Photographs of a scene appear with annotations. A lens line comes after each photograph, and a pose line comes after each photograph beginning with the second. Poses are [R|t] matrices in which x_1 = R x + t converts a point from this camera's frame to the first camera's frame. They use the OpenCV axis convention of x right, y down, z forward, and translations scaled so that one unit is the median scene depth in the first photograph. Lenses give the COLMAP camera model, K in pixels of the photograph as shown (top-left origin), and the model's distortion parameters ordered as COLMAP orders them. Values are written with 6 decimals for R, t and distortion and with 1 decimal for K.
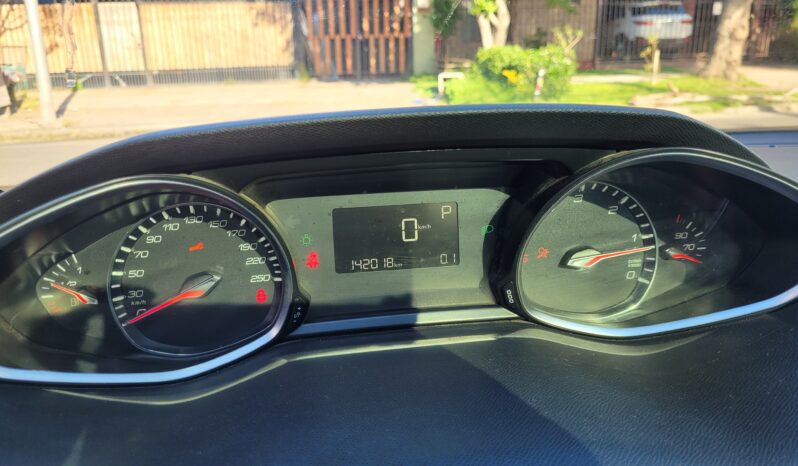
lens RADIAL K [[618.3, 0, 378.6], [0, 618.3, 234.9], [0, 0, 1]] dist [0.002265, -0.000778]
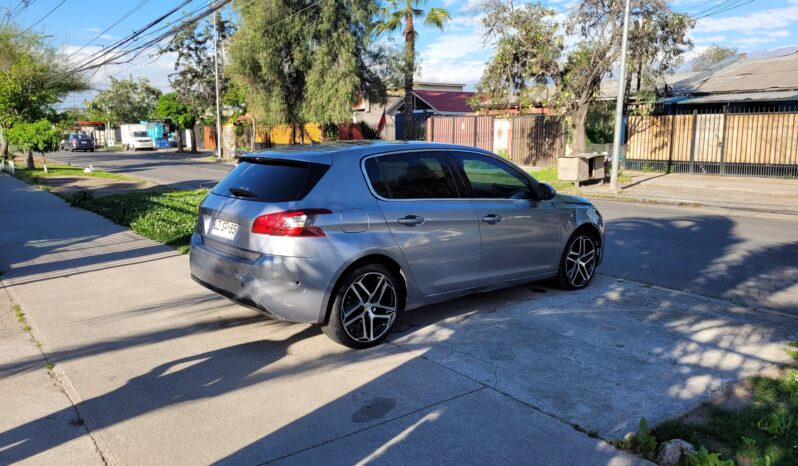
lens RADIAL K [[607.4, 0, 393.6], [0, 607.4, 231.1], [0, 0, 1]] dist [0.026518, 0.000261]
pose [[0.515200, 0.159121, -0.842170, 0.468640], [-0.262669, 0.964645, 0.021573, 0.040360], [0.815827, 0.210097, 0.538781, -0.303430]]
